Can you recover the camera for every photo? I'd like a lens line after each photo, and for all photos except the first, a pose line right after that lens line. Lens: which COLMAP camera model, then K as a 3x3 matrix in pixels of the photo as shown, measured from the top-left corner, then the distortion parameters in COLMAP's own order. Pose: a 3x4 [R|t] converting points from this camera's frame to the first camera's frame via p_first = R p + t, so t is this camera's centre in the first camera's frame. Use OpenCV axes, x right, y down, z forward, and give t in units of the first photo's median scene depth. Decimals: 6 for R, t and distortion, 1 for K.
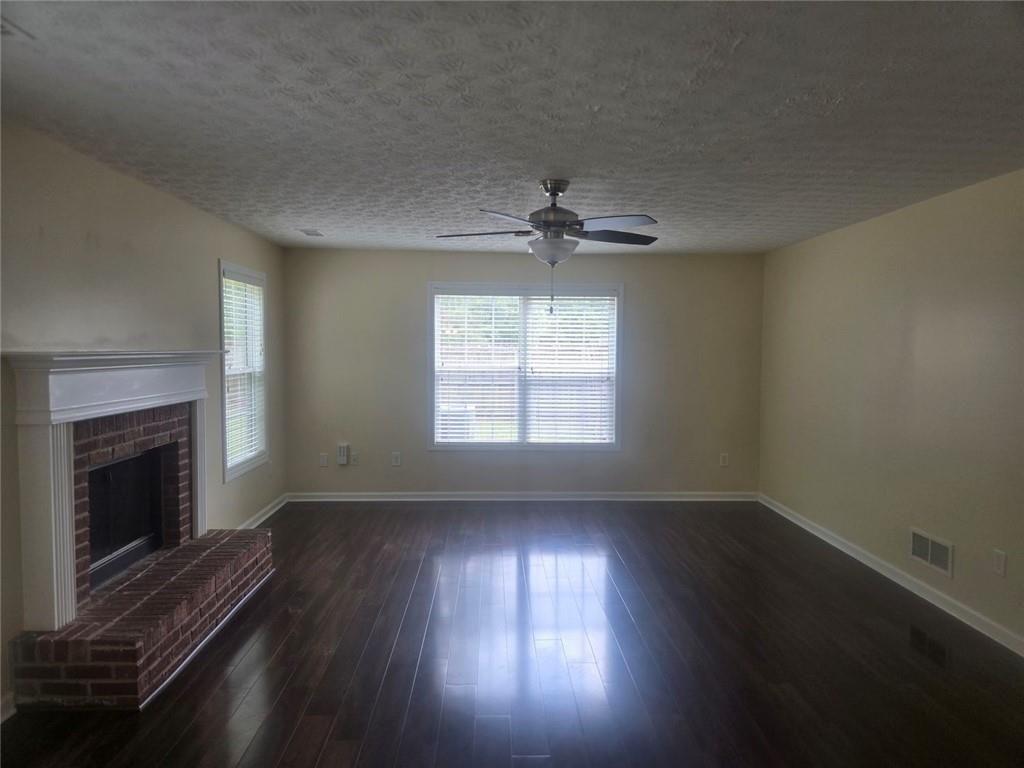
lens RADIAL K [[680.4, 0, 512.1], [0, 680.4, 381.6], [0, 0, 1]] dist [0.008929, -0.007091]
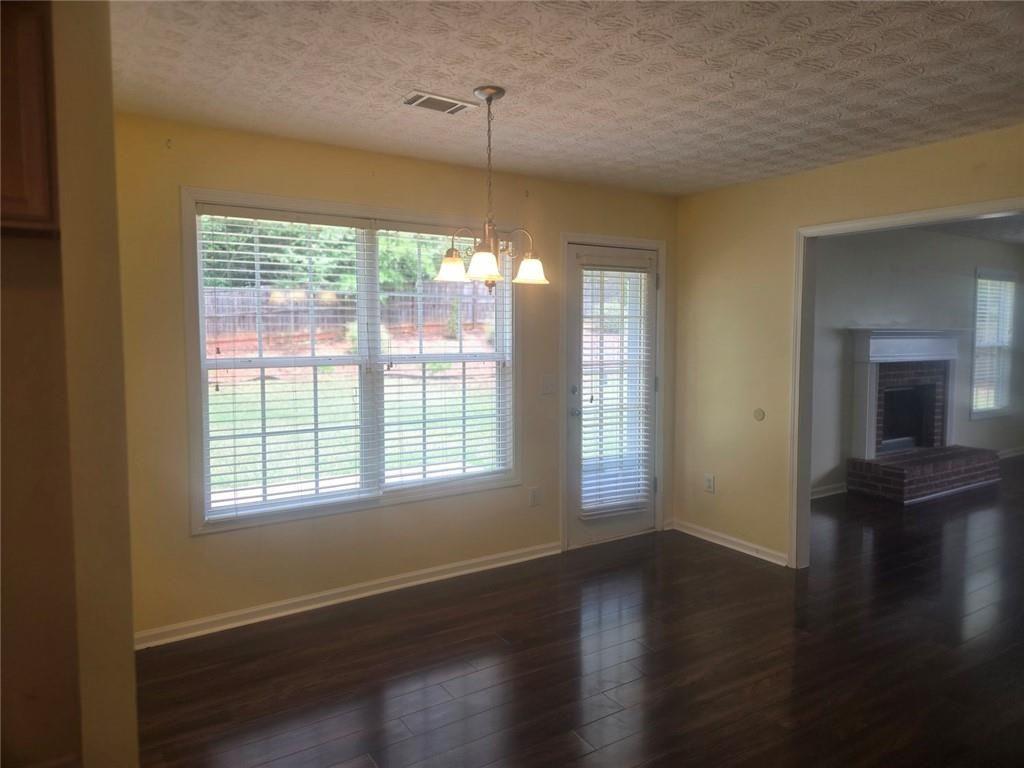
lens RADIAL K [[680.4, 0, 510.6], [0, 680.4, 380.8], [0, 0, 1]] dist [0.008929, -0.007091]
pose [[0.504111, 0.051132, -0.862124, 0.481463], [-0.038604, 0.998582, 0.036653, 0.069303], [0.862776, 0.014805, 0.505370, -0.841657]]
